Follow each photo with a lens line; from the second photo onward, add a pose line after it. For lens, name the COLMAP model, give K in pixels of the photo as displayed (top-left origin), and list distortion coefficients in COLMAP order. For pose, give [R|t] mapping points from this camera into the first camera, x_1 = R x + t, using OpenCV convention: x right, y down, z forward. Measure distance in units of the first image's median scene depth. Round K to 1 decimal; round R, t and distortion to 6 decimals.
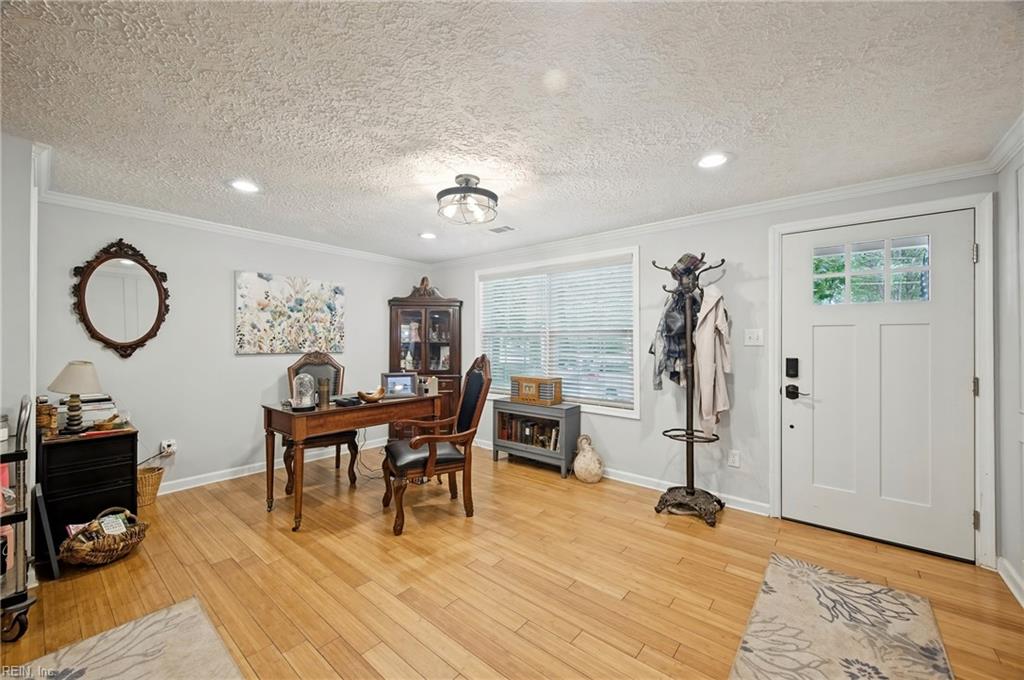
lens RADIAL K [[397.2, 0, 511.5], [0, 397.2, 341.5], [0, 0, 1]] dist [0.003836, -0.000709]
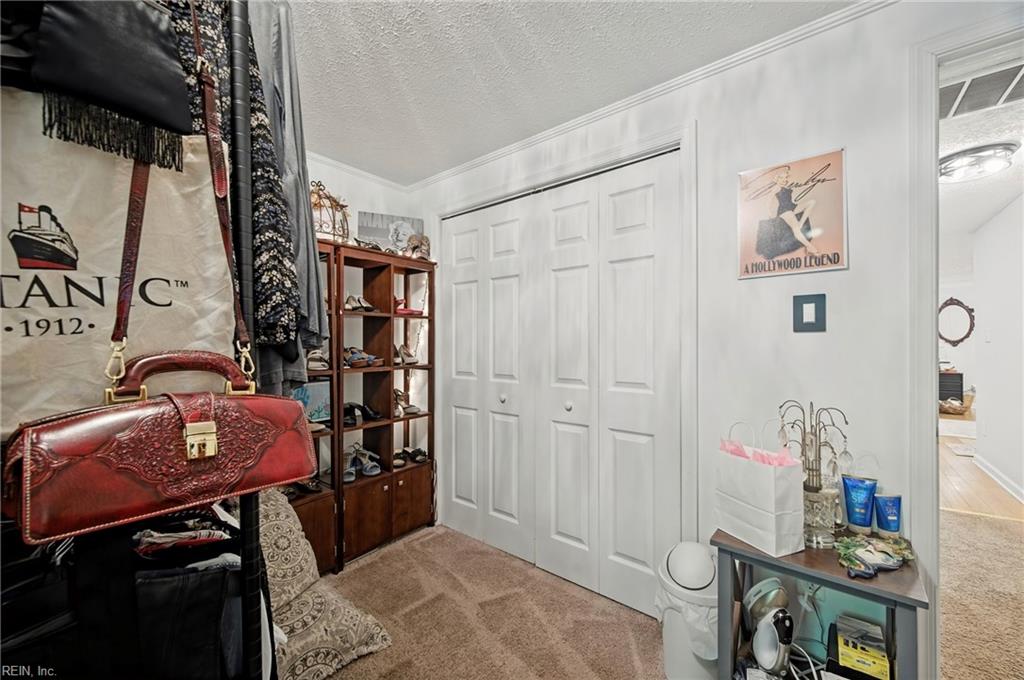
lens RADIAL K [[397.2, 0, 513.4], [0, 397.2, 341.7], [0, 0, 1]] dist [0.003836, -0.000709]
pose [[0.016186, -0.005913, -0.999852, 1.092795], [0.008877, 0.999944, -0.005770, 0.002556], [0.999830, -0.008783, 0.016238, -1.335754]]
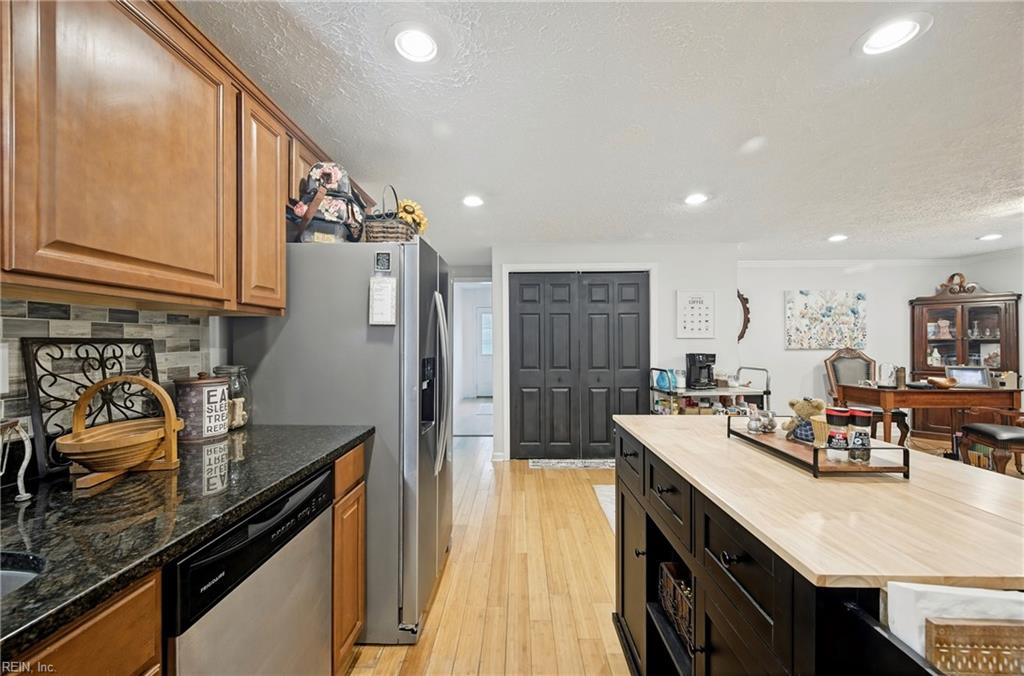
lens RADIAL K [[397.2, 0, 515.7], [0, 397.2, 340.1], [0, 0, 1]] dist [0.003836, -0.000709]
pose [[0.620903, -0.010138, -0.783822, -0.160279], [0.008669, 0.999944, -0.006066, -0.000181], [0.783839, -0.003029, 0.620956, -0.617265]]
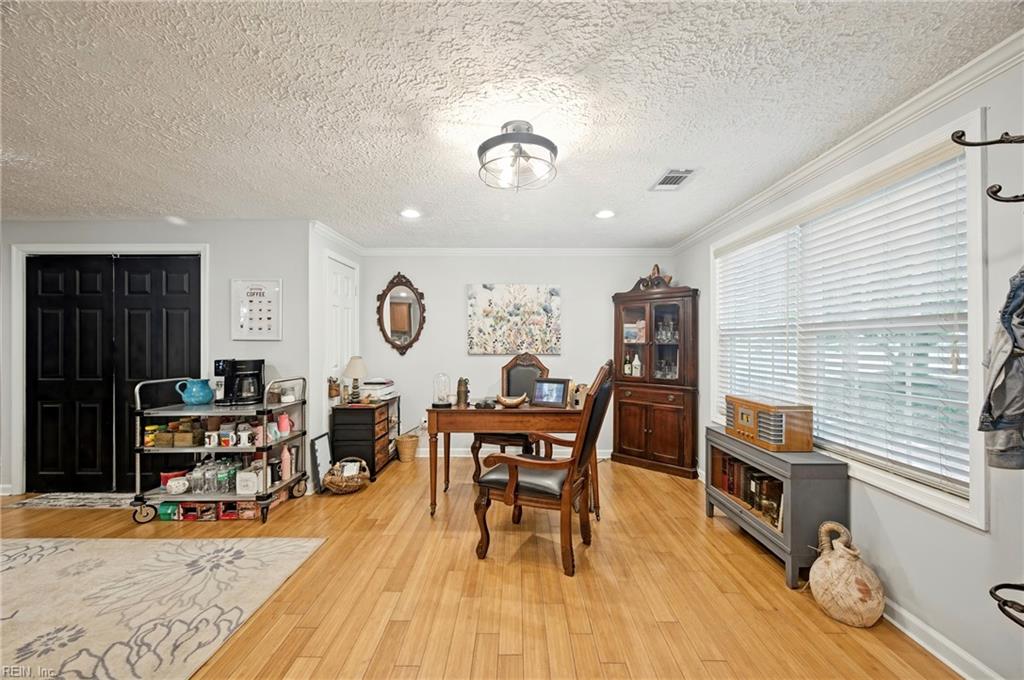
lens RADIAL K [[397.2, 0, 510.3], [0, 397.2, 344.8], [0, 0, 1]] dist [0.003836, -0.000709]
pose [[0.628536, -0.000824, -0.777780, 0.299530], [0.002179, 0.999997, 0.000702, 0.002941], [0.777777, -0.002136, 0.628536, 0.322929]]
